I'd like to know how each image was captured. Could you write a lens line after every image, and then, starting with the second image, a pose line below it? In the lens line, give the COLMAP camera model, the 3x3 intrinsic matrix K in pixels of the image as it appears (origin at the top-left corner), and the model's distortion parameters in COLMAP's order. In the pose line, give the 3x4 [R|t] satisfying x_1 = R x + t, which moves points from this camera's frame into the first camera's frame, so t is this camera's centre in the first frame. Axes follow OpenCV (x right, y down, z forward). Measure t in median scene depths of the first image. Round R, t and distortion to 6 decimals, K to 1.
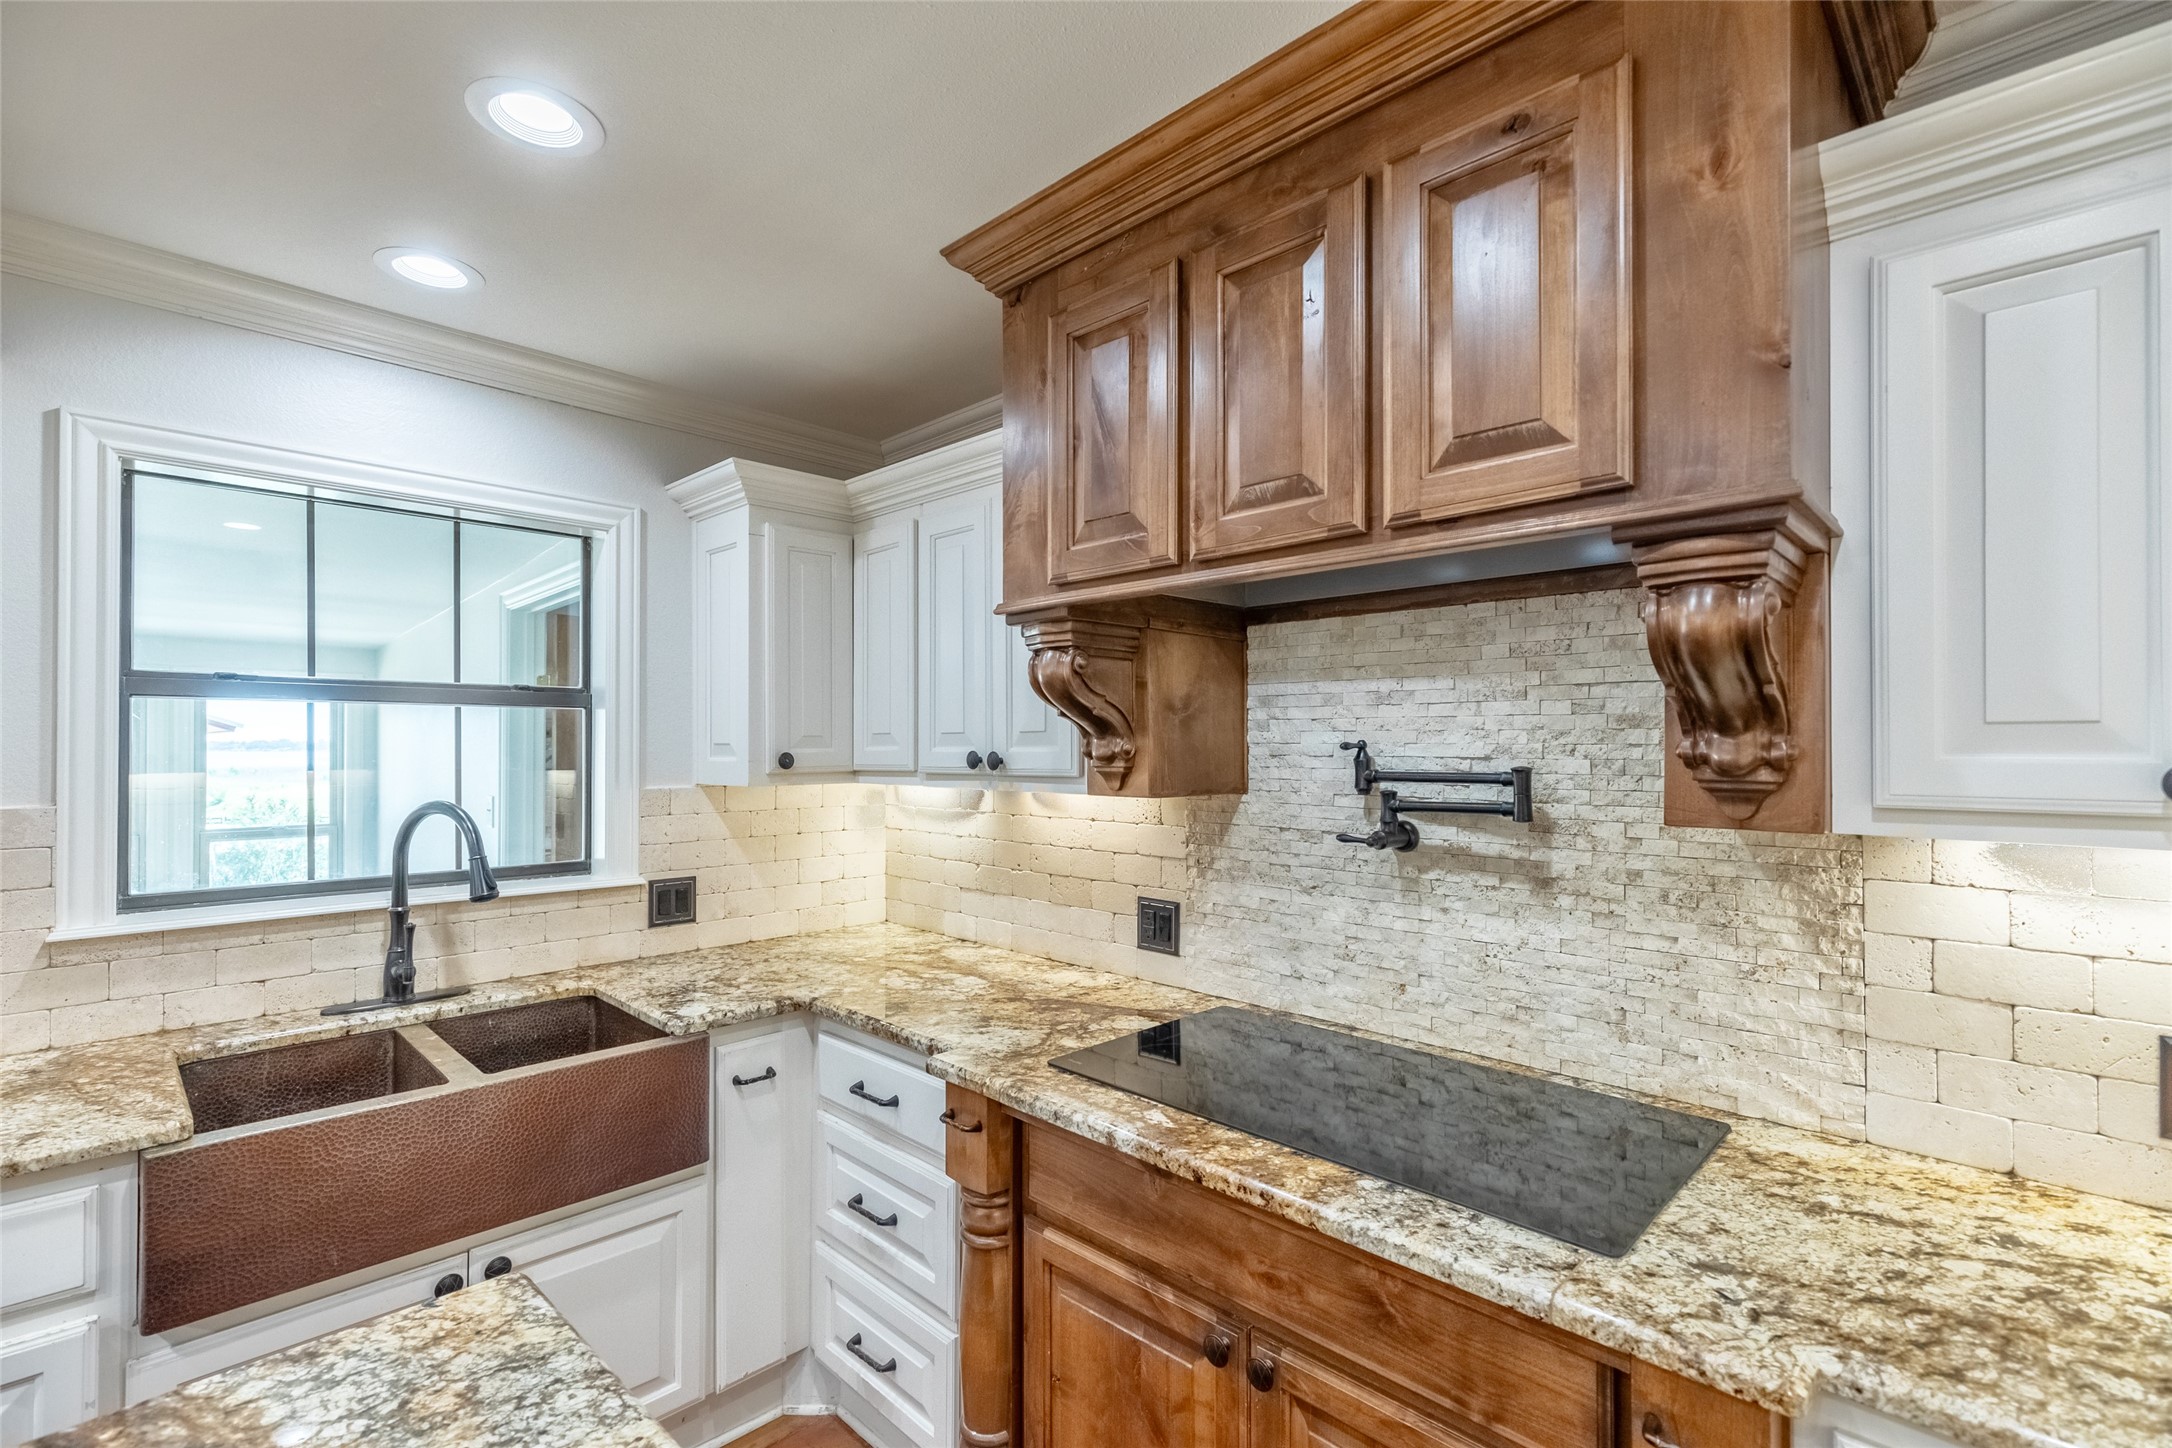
lens RADIAL K [[982.1, 0, 1084.7], [0, 982.1, 737.9], [0, 0, 1]] dist [0.001650, 0.001031]
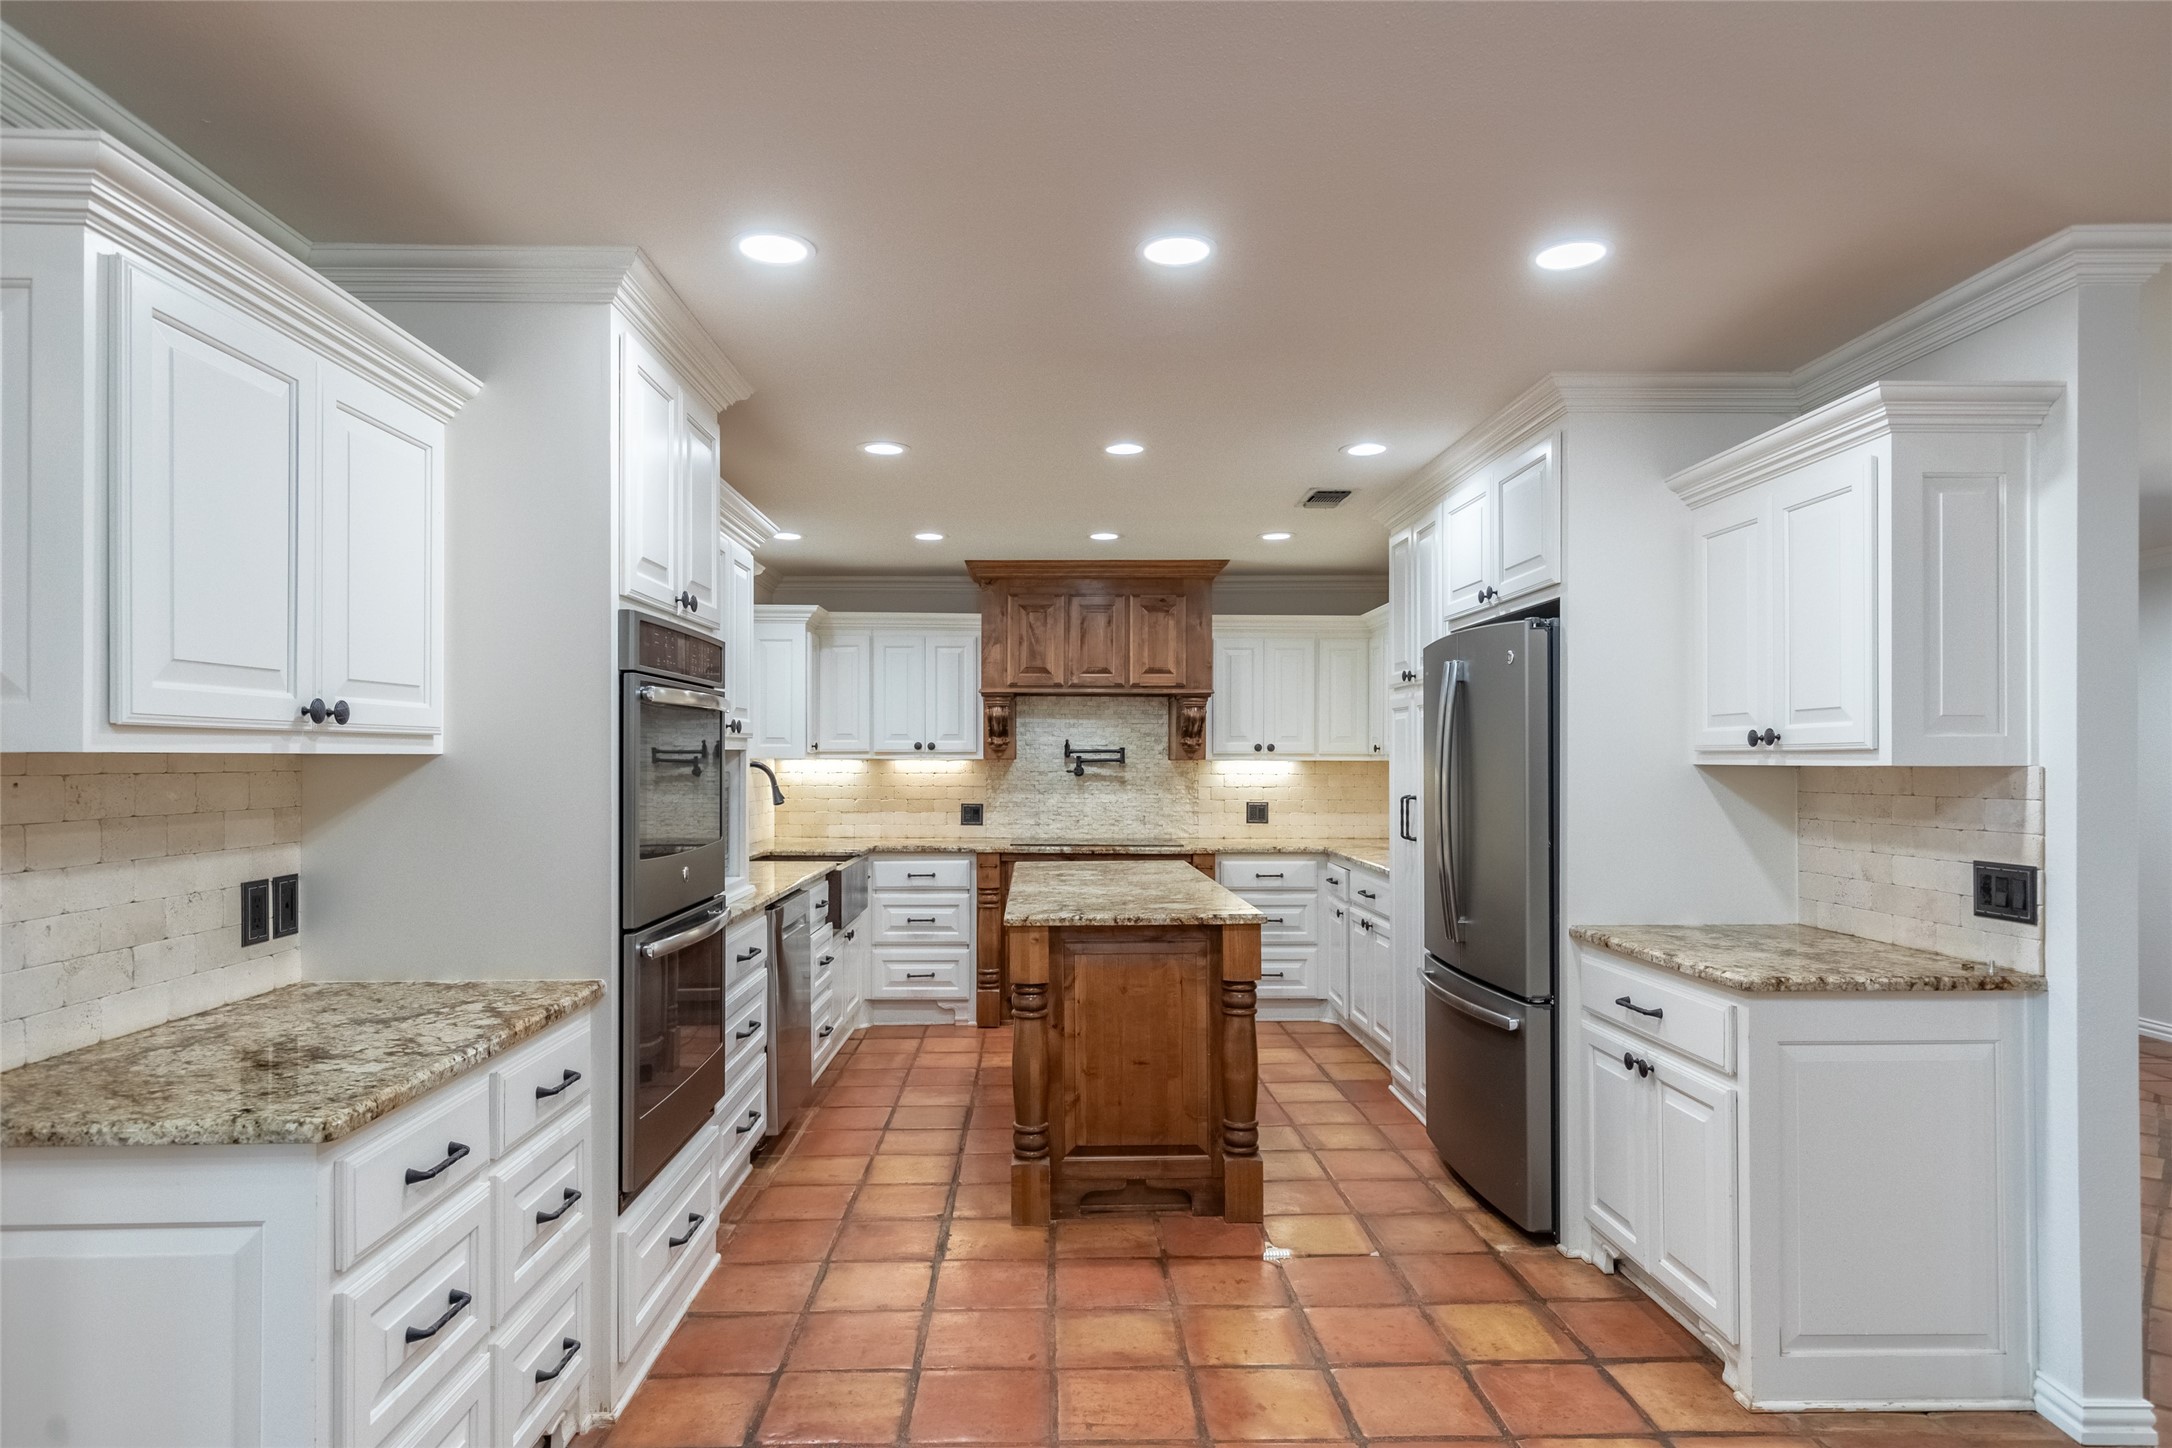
lens RADIAL K [[1294.0, 0, 1079.7], [0, 1294.0, 755.0], [0, 0, 1]] dist [0.000978, 0.000121]
pose [[0.690047, 0.006967, 0.723731, -2.269043], [-0.007691, 0.999968, -0.002294, 0.052407], [-0.723724, -0.003983, 0.690078, -1.553959]]
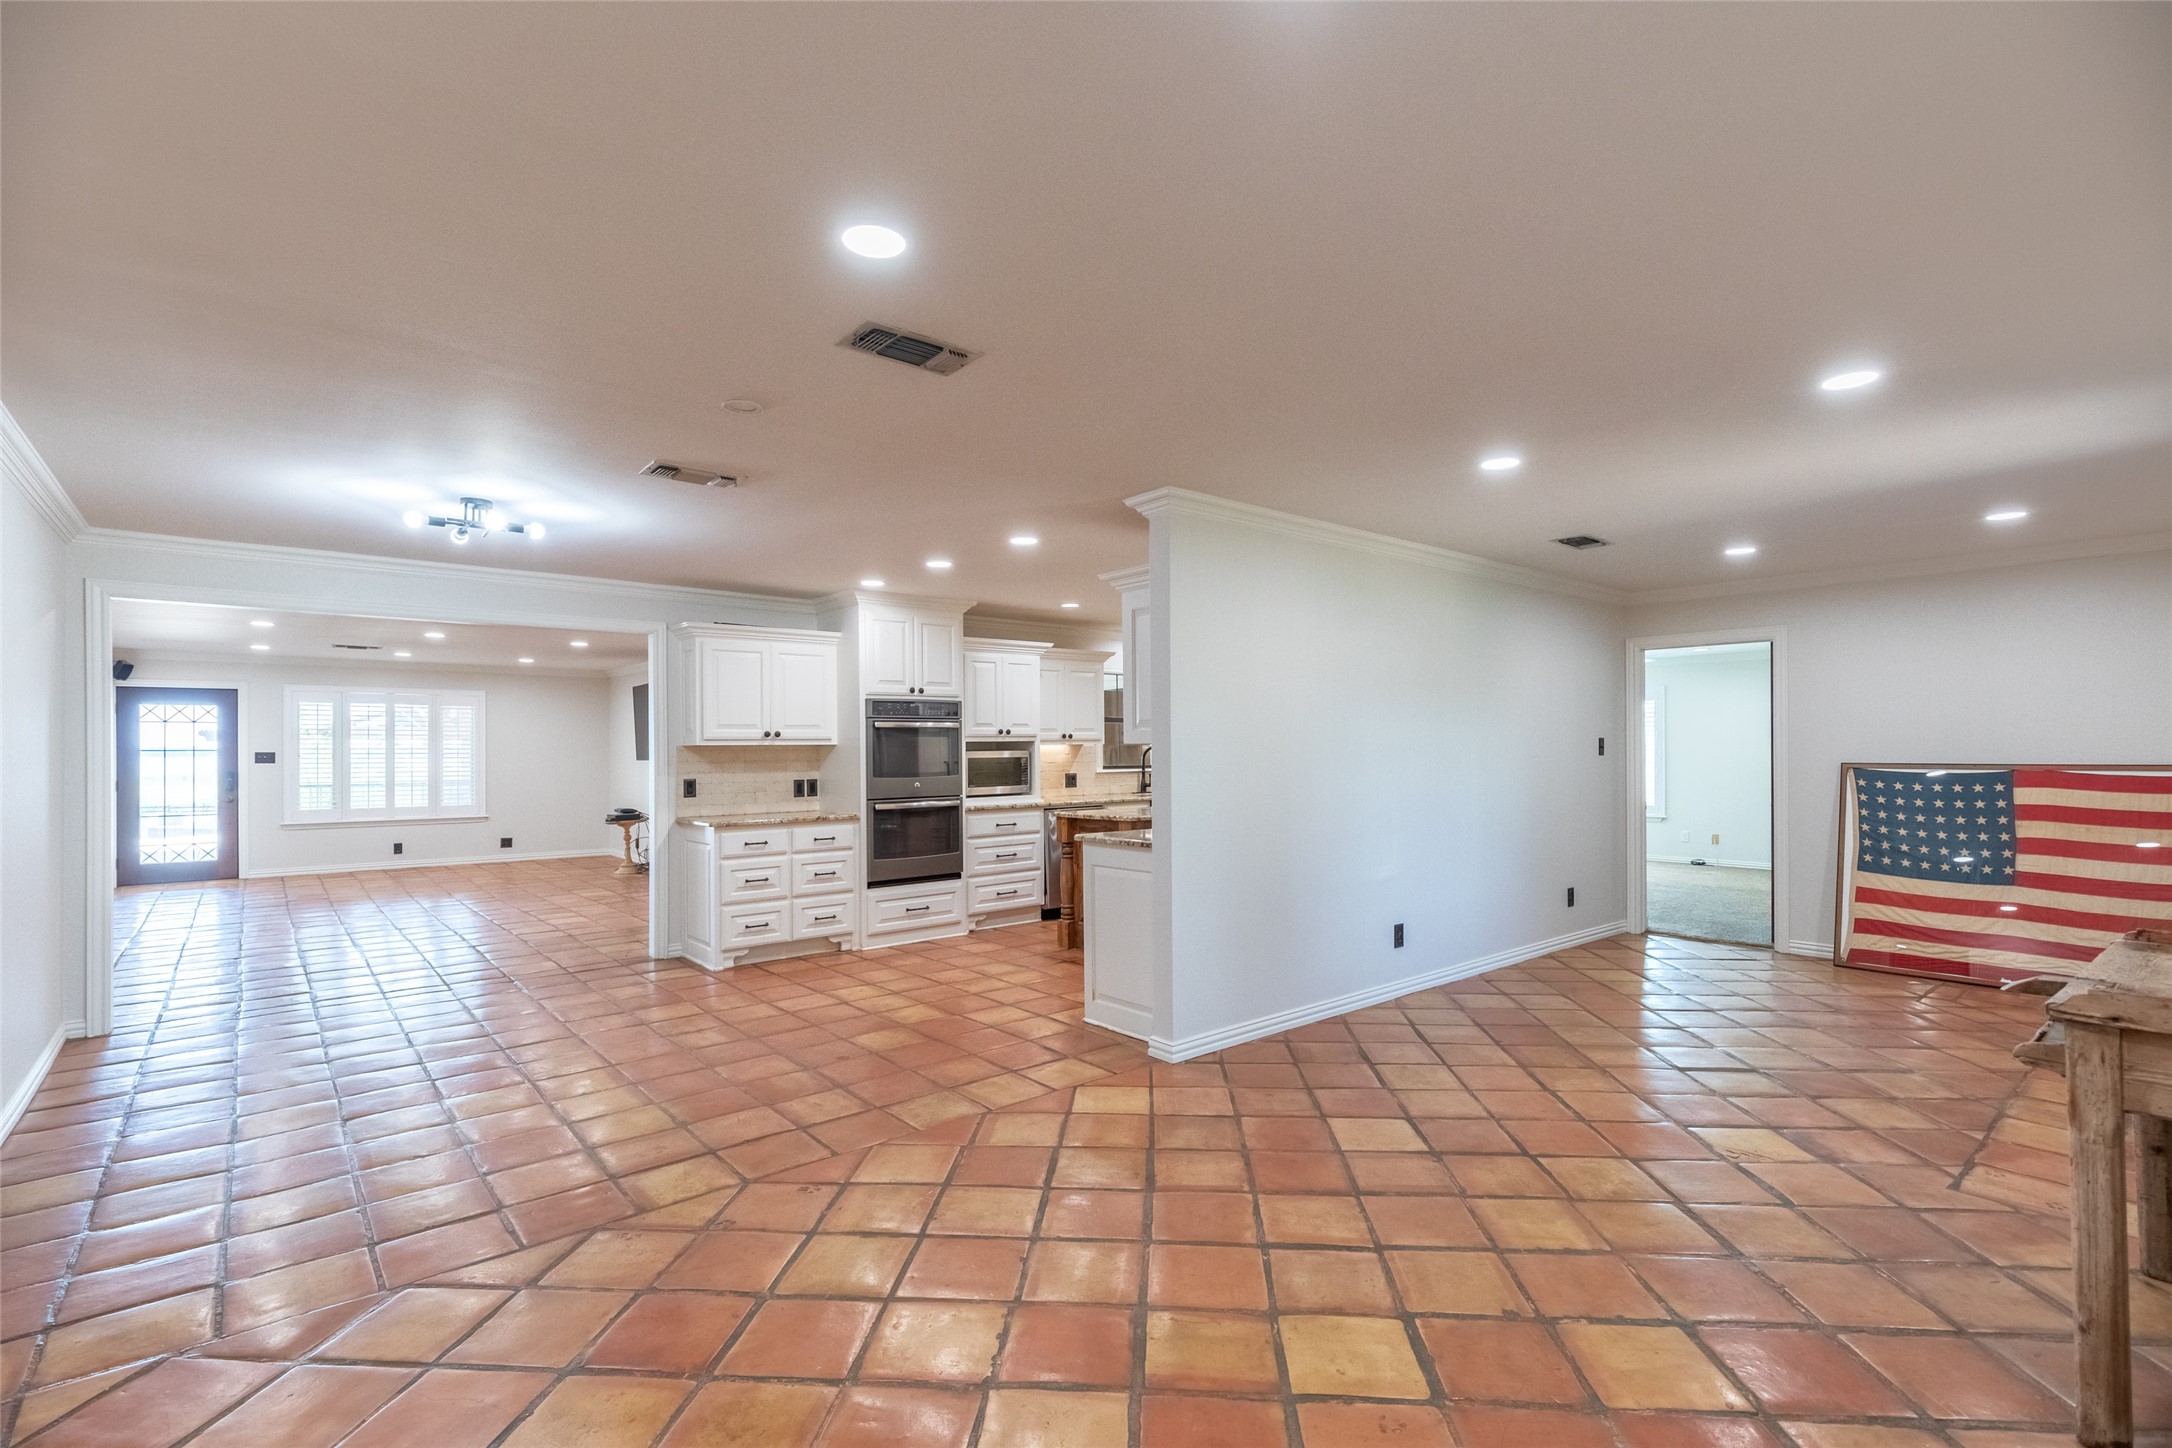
lens RADIAL K [[982.1, 0, 1084.7], [0, 982.1, 737.9], [0, 0, 1]] dist [0.001650, 0.001031]
pose [[0.995022, 0.001422, -0.099642, -0.531470], [-0.001326, 0.999999, 0.001027, 0.024511], [0.099644, -0.000890, 0.995023, -3.487759]]
